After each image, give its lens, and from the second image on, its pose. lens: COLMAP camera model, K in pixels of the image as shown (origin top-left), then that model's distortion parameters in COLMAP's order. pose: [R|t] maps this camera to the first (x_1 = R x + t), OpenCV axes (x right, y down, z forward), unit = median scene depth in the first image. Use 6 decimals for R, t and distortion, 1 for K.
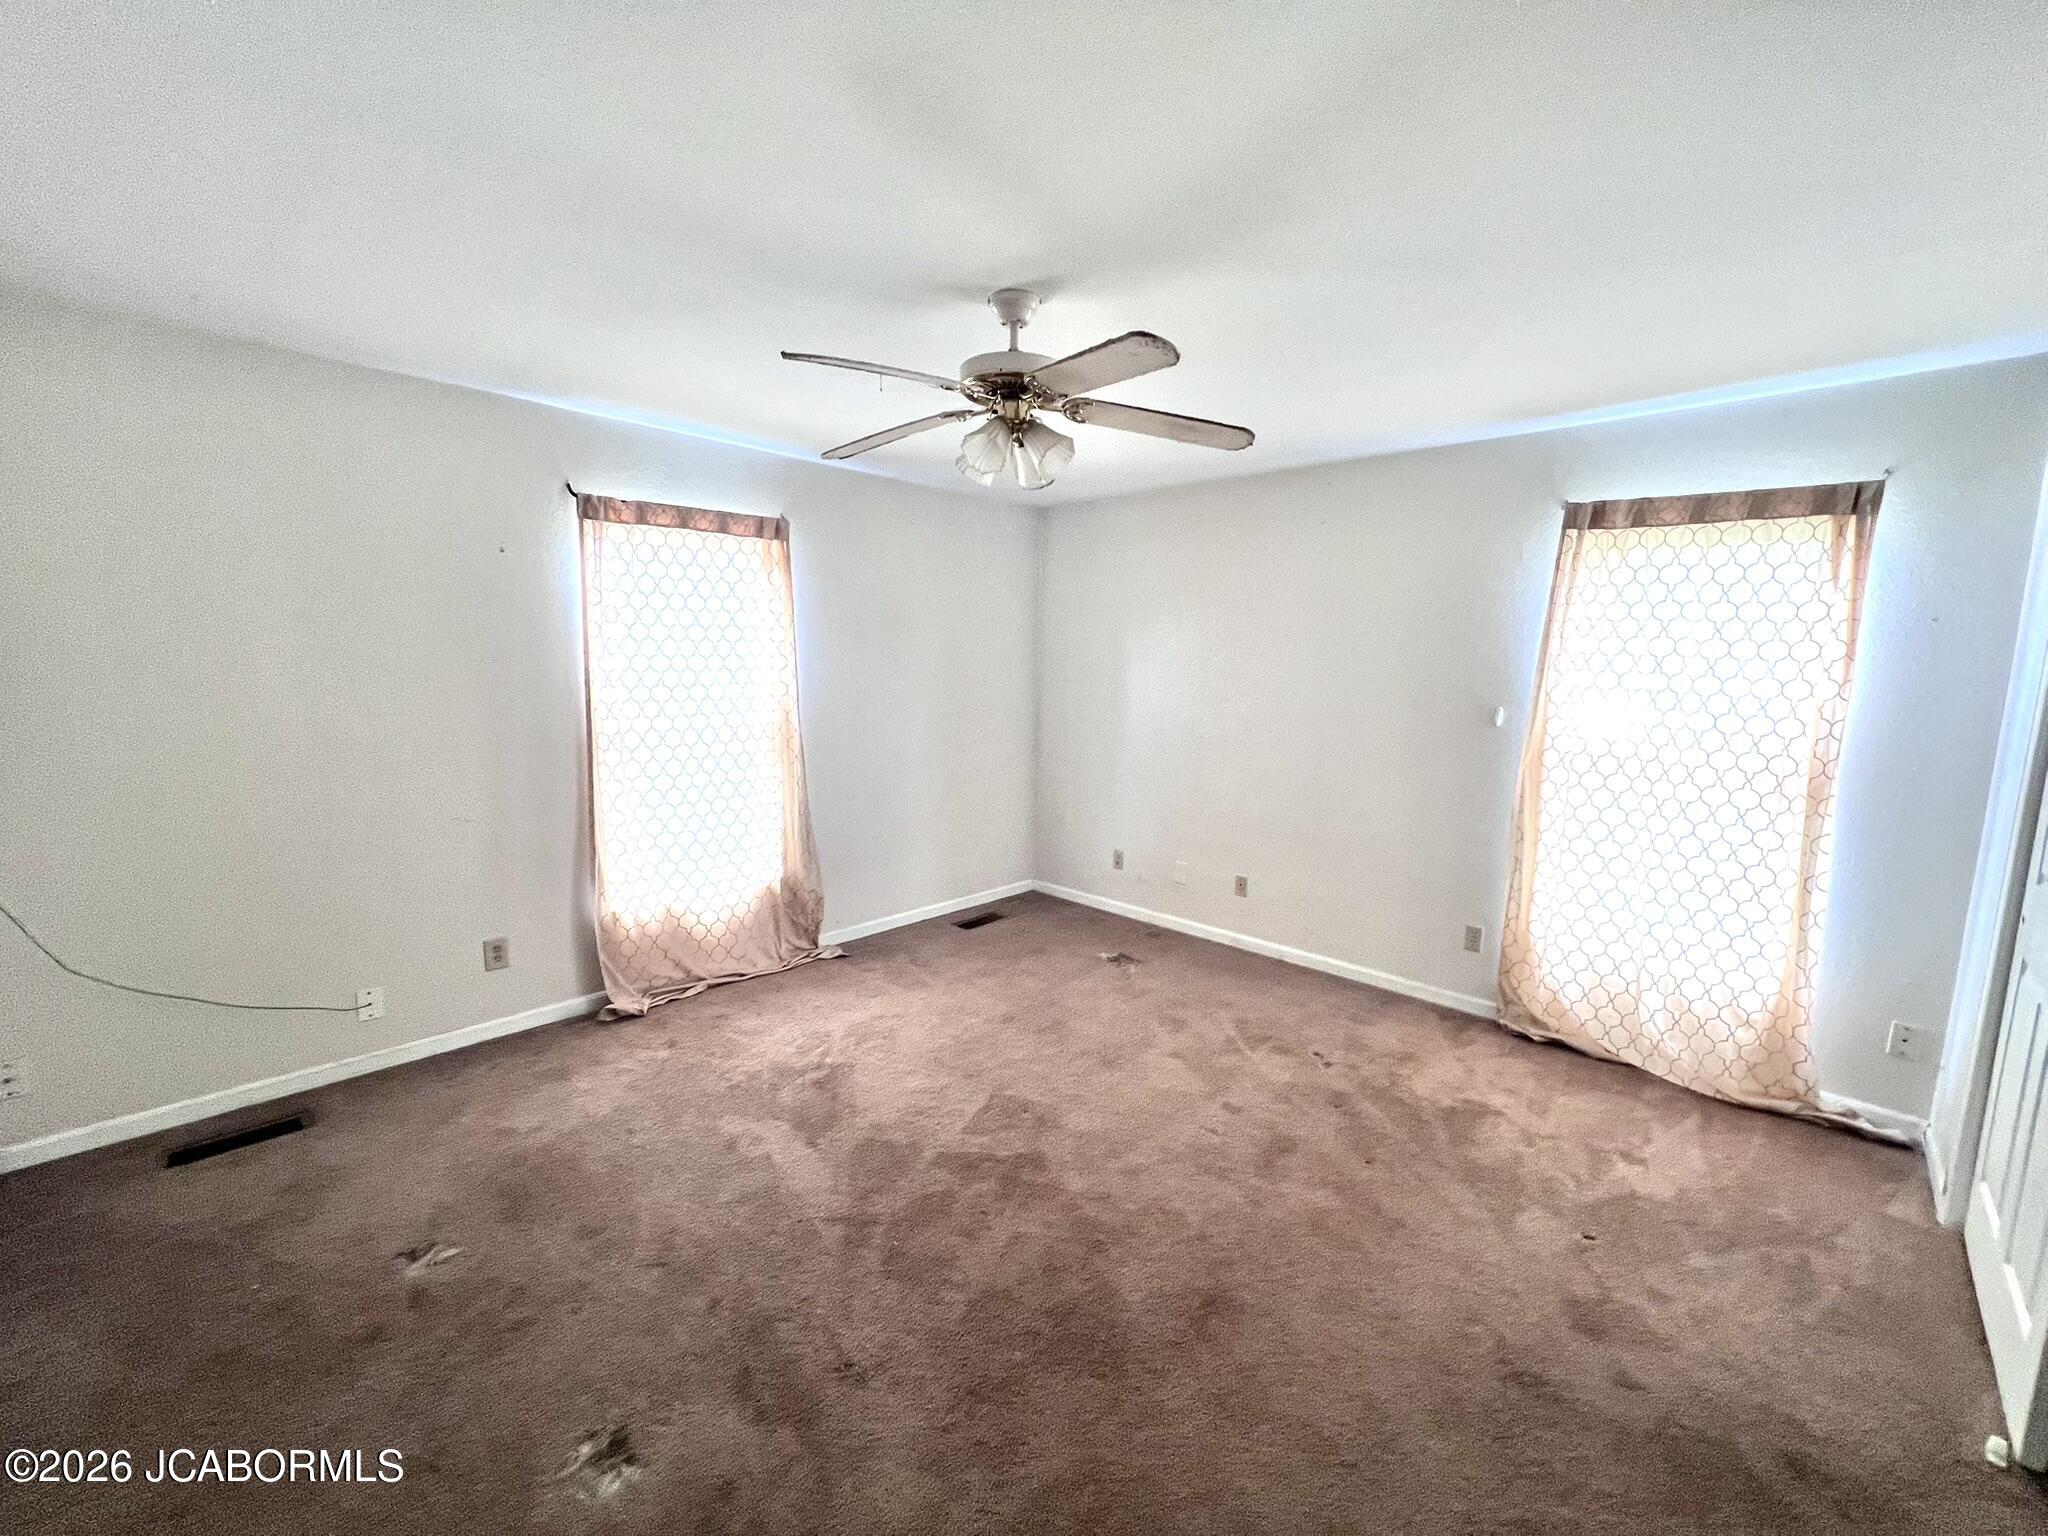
lens RADIAL K [[811.6, 0, 1024.4], [0, 811.6, 766.9], [0, 0, 1]] dist [-0.000288, 0.000735]
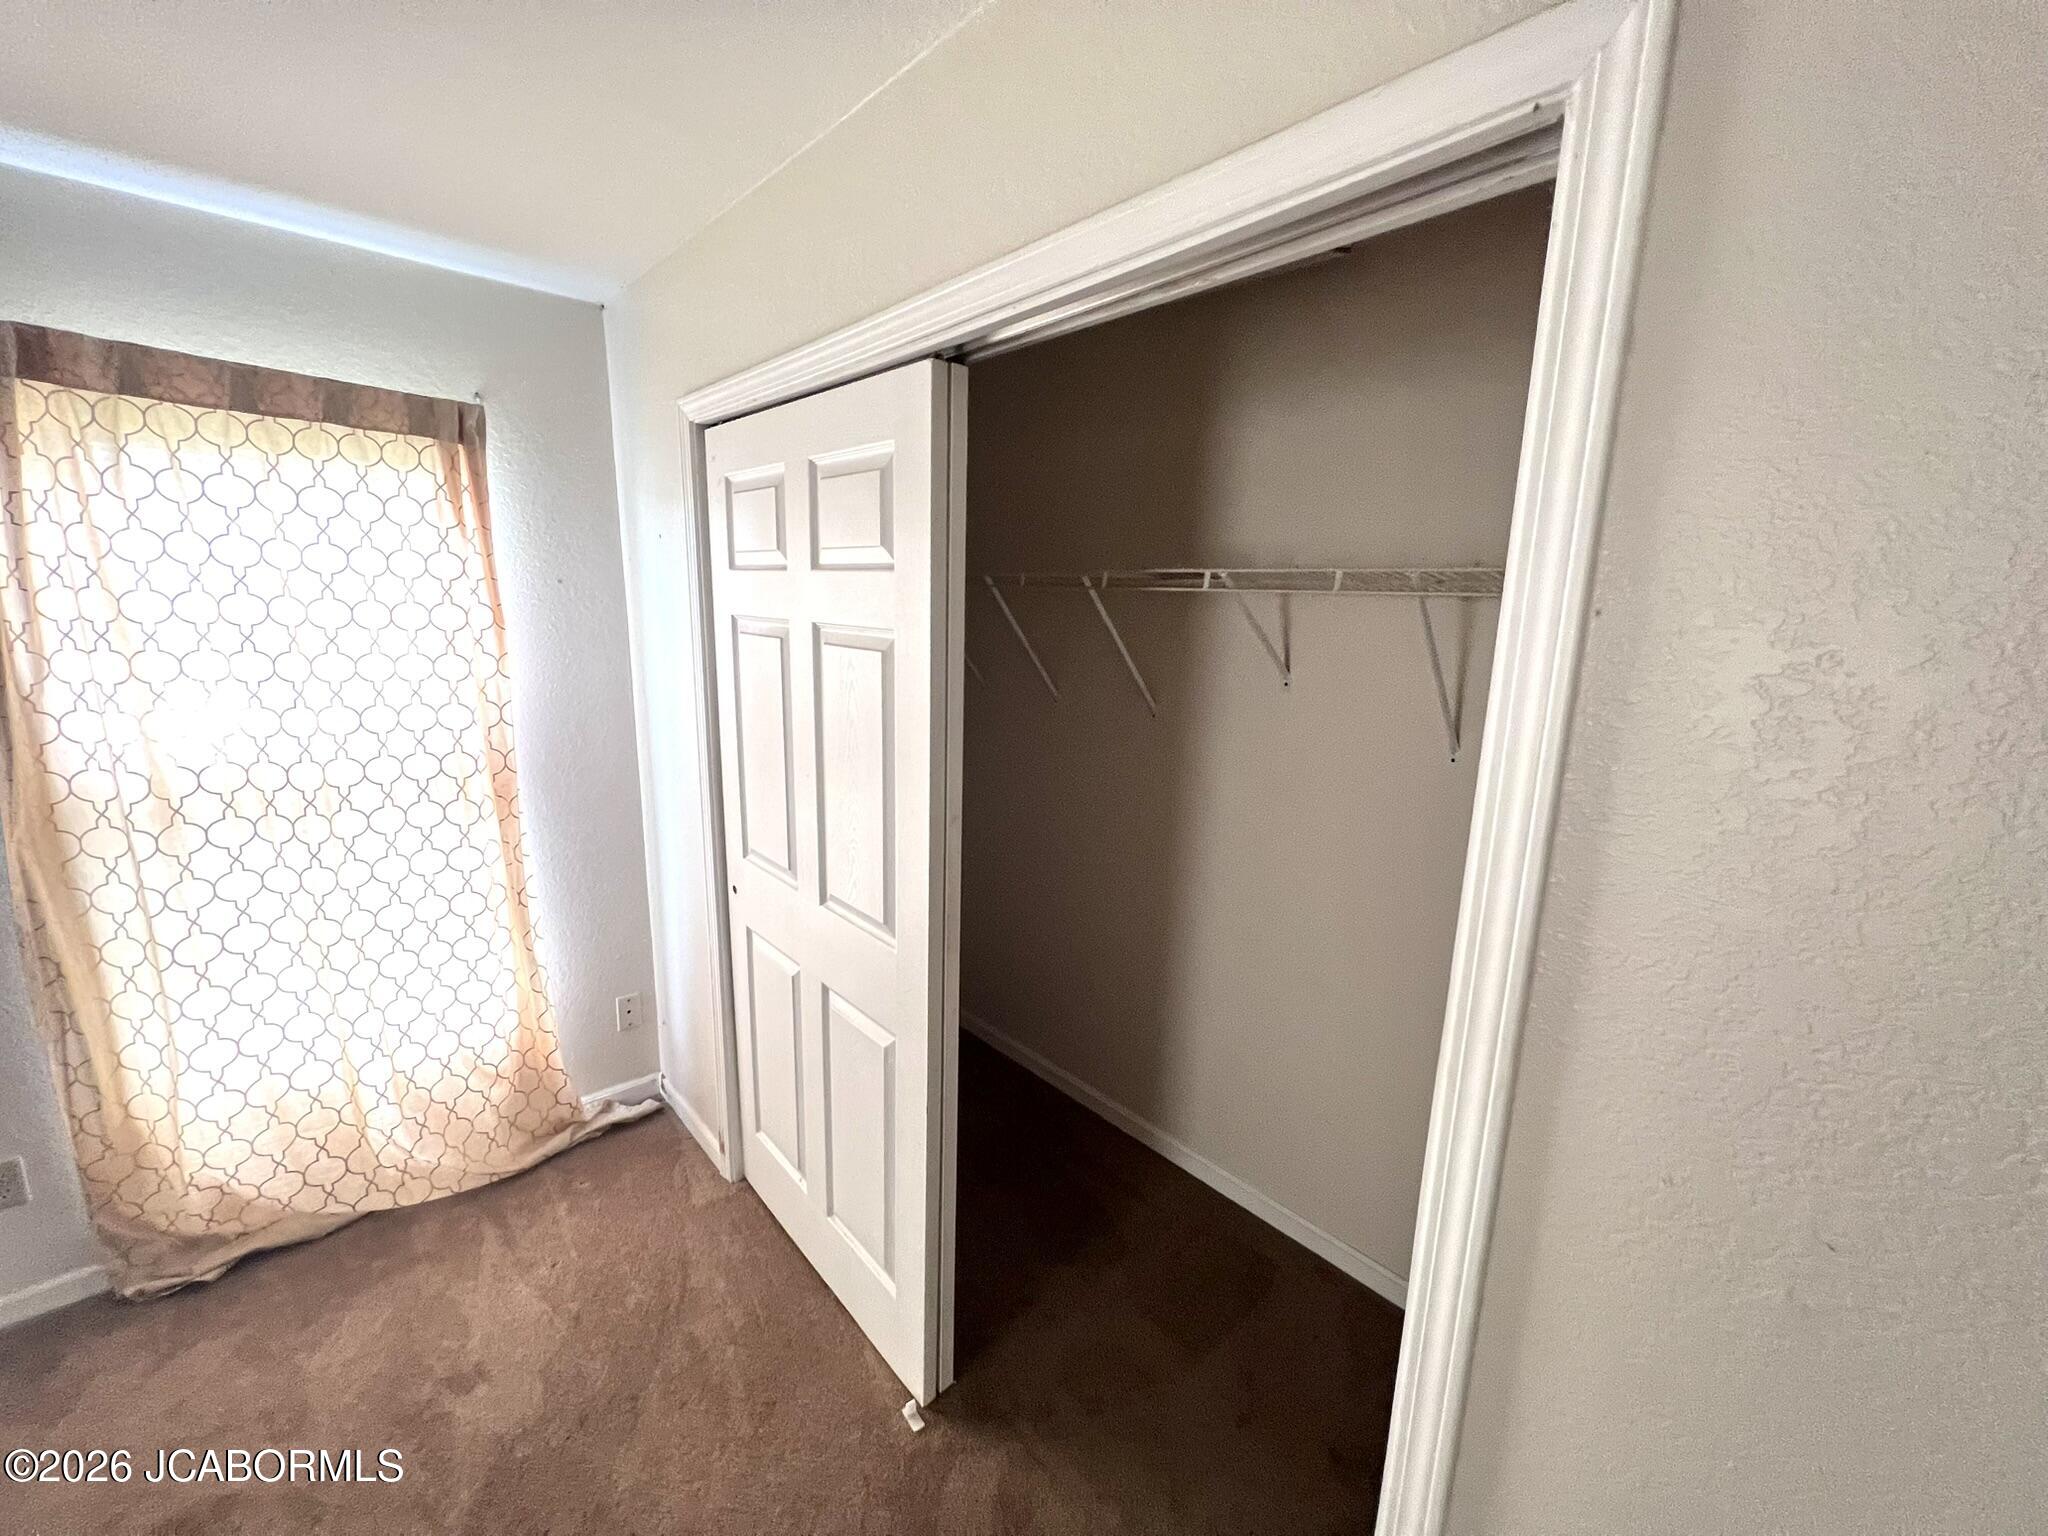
lens RADIAL K [[811.6, 0, 1021.7], [0, 811.6, 763.1], [0, 0, 1]] dist [-0.000288, 0.000735]
pose [[0.060936, -0.217975, 0.974050, 0.195276], [0.103509, 0.971982, 0.211037, -0.107387], [-0.992760, 0.087964, 0.081792, 0.379883]]
